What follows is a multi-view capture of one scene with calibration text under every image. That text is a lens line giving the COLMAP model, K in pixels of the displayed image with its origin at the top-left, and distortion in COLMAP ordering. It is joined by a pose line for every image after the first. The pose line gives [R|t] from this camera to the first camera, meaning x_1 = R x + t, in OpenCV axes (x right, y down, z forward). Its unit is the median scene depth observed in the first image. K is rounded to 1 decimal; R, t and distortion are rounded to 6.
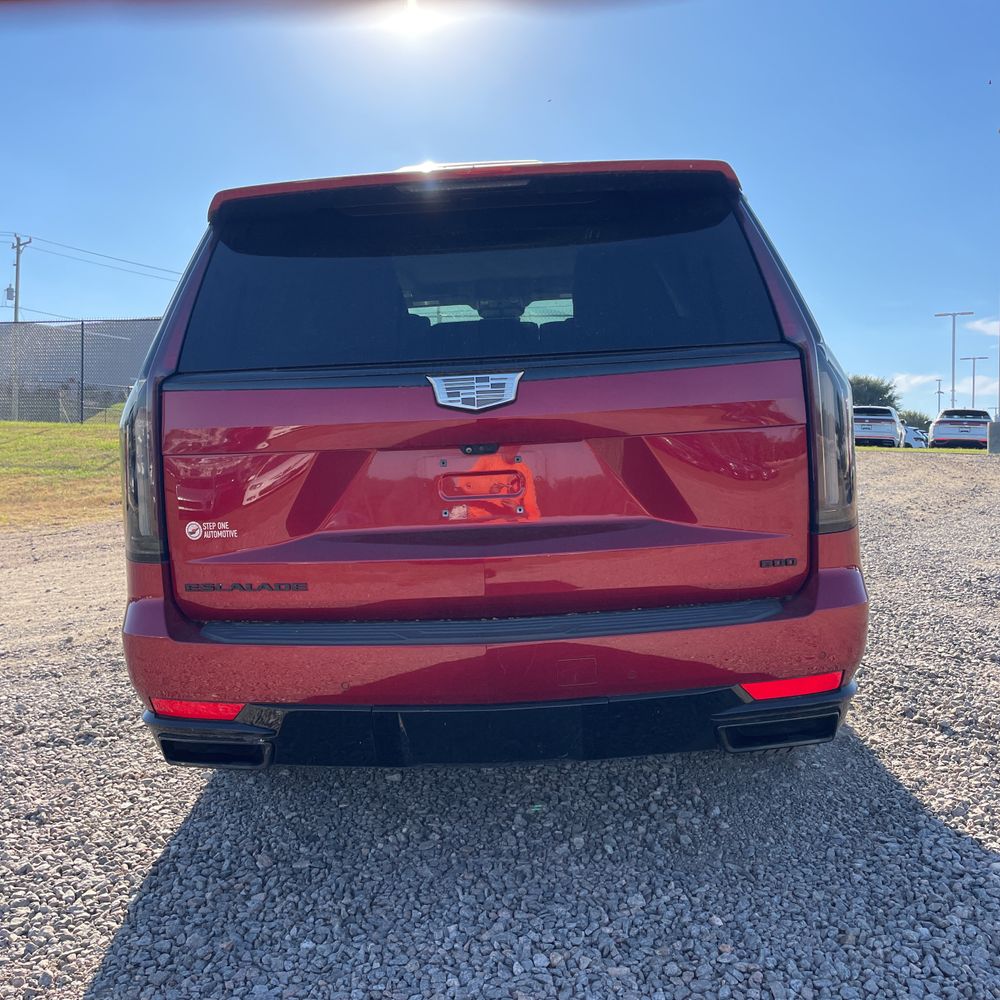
lens RADIAL K [[1041.3, 0, 497.6], [0, 1041.3, 498.4], [0, 0, 1]] dist [0.011878, 0.000000]
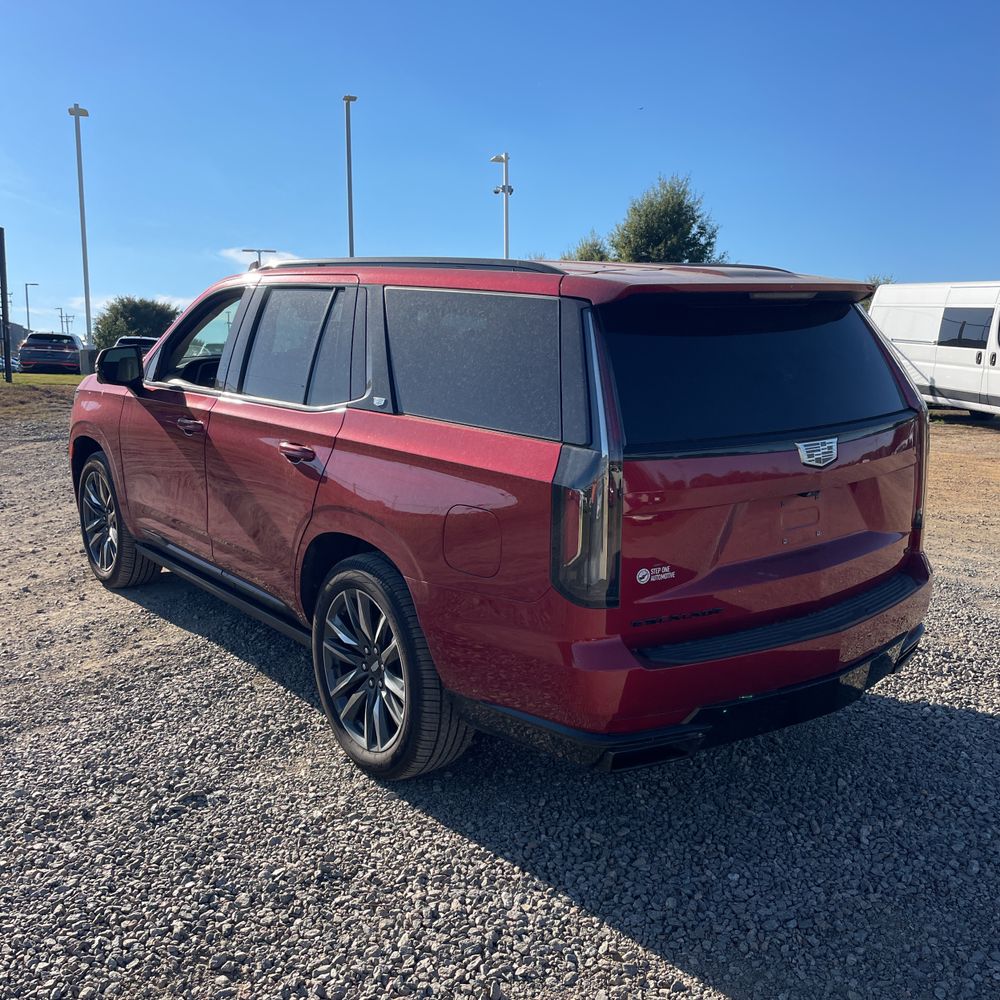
lens RADIAL K [[1041.3, 0, 498.1], [0, 1041.3, 498.2], [0, 0, 1]] dist [0.011878, 0.000000]
pose [[0.748940, -0.083662, 0.657335, -1.198061], [0.029388, 0.995215, 0.093182, -0.174823], [-0.661986, -0.050470, 0.747815, 0.225962]]
